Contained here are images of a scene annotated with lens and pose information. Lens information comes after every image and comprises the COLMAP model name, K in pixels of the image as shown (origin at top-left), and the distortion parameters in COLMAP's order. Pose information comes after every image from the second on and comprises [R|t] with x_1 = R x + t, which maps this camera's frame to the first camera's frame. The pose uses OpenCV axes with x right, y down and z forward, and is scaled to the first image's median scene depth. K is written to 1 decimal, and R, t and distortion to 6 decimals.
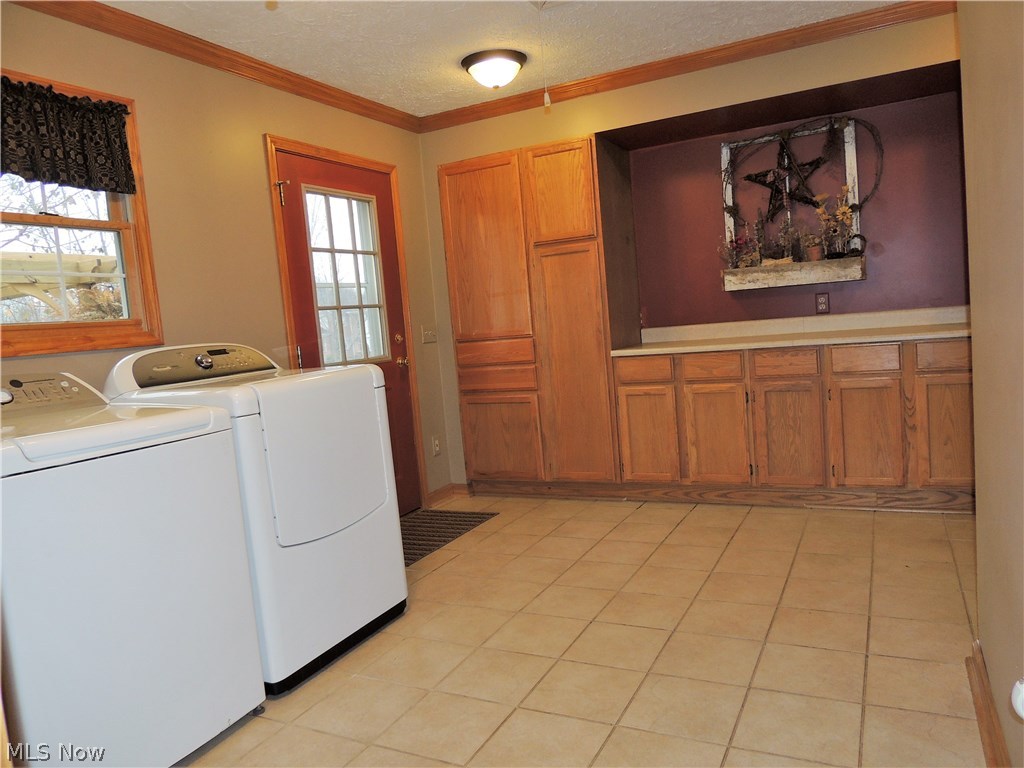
lens RADIAL K [[731.9, 0, 516.1], [0, 731.9, 386.2], [0, 0, 1]] dist [-0.009039, -0.002404]
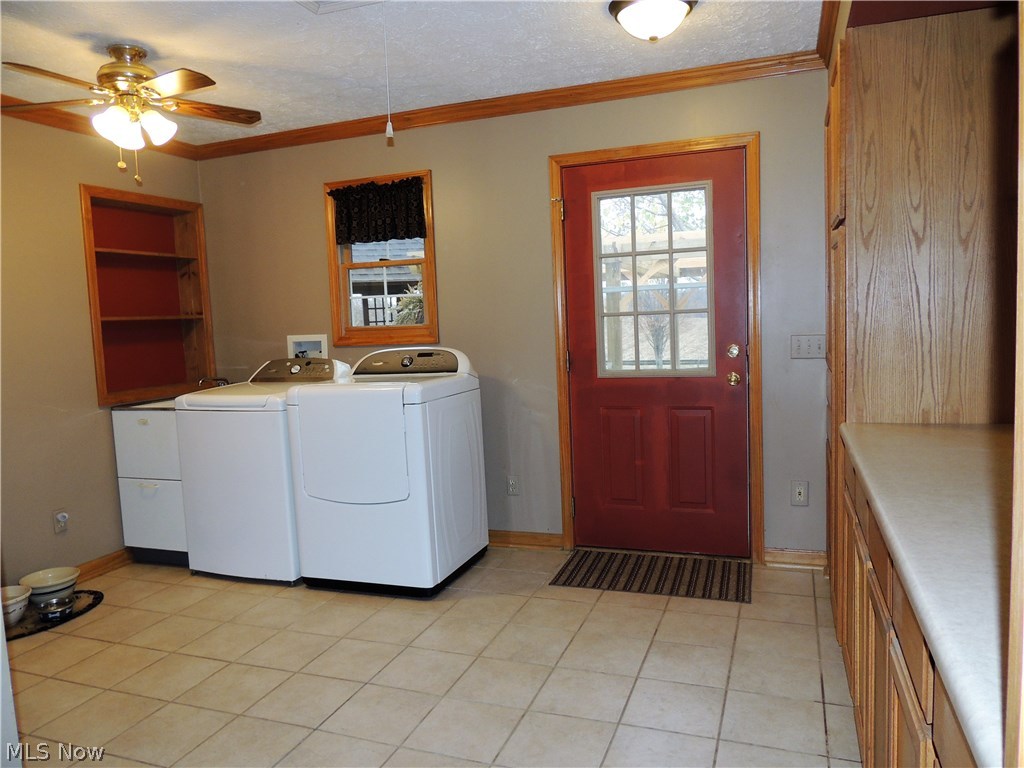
lens RADIAL K [[731.9, 0, 516.1], [0, 731.9, 386.2], [0, 0, 1]] dist [-0.009039, -0.002404]
pose [[0.115278, 0.174339, -0.977915, 0.899893], [-0.058182, 0.983973, 0.168561, -0.215932], [0.991628, 0.037466, 0.123573, 0.948356]]
